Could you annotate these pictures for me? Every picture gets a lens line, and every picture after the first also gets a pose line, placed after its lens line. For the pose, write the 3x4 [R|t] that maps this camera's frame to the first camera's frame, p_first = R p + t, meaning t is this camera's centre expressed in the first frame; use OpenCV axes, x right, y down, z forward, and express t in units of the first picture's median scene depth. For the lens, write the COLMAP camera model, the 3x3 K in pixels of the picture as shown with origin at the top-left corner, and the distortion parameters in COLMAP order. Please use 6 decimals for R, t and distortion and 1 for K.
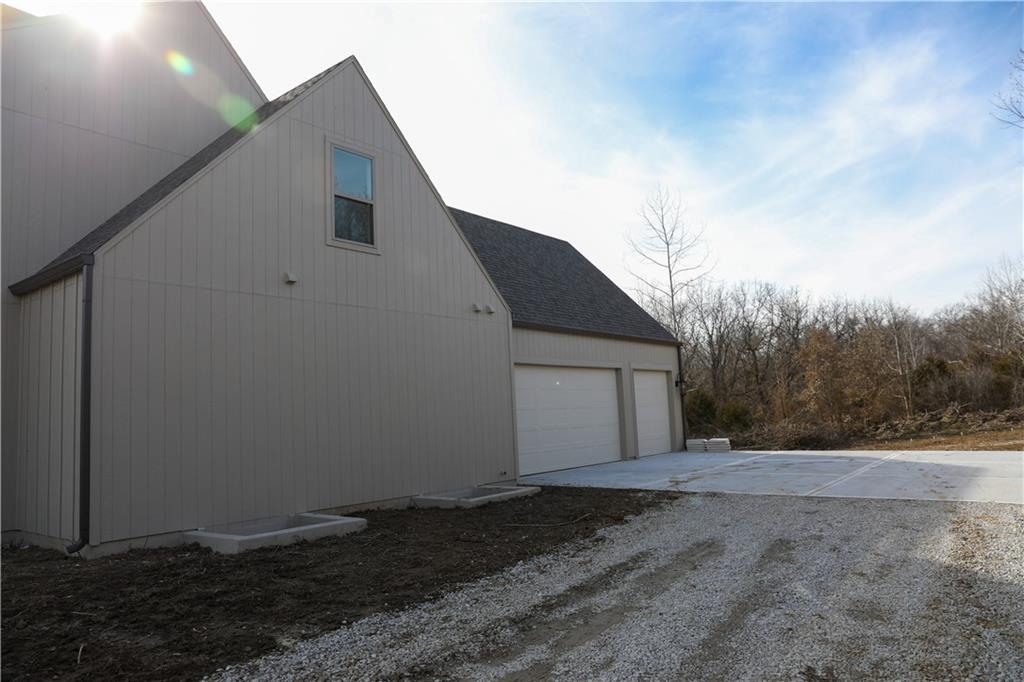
lens RADIAL K [[712.0, 0, 514.1], [0, 712.0, 337.9], [0, 0, 1]] dist [-0.093330, 0.080171]
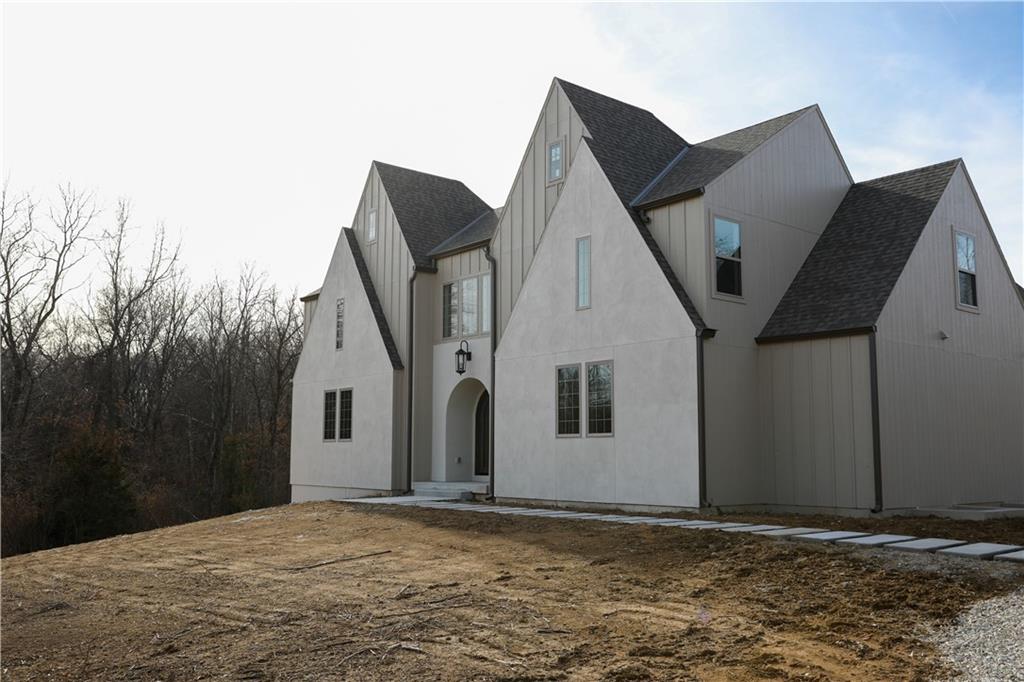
lens RADIAL K [[932.8, 0, 516.9], [0, 932.8, 348.6], [0, 0, 1]] dist [0.006628, 0.000000]
pose [[0.977852, 0.028456, -0.207355, -0.145240], [-0.028267, 0.999593, 0.003875, -0.008003], [0.207381, 0.002072, 0.978258, -0.186403]]
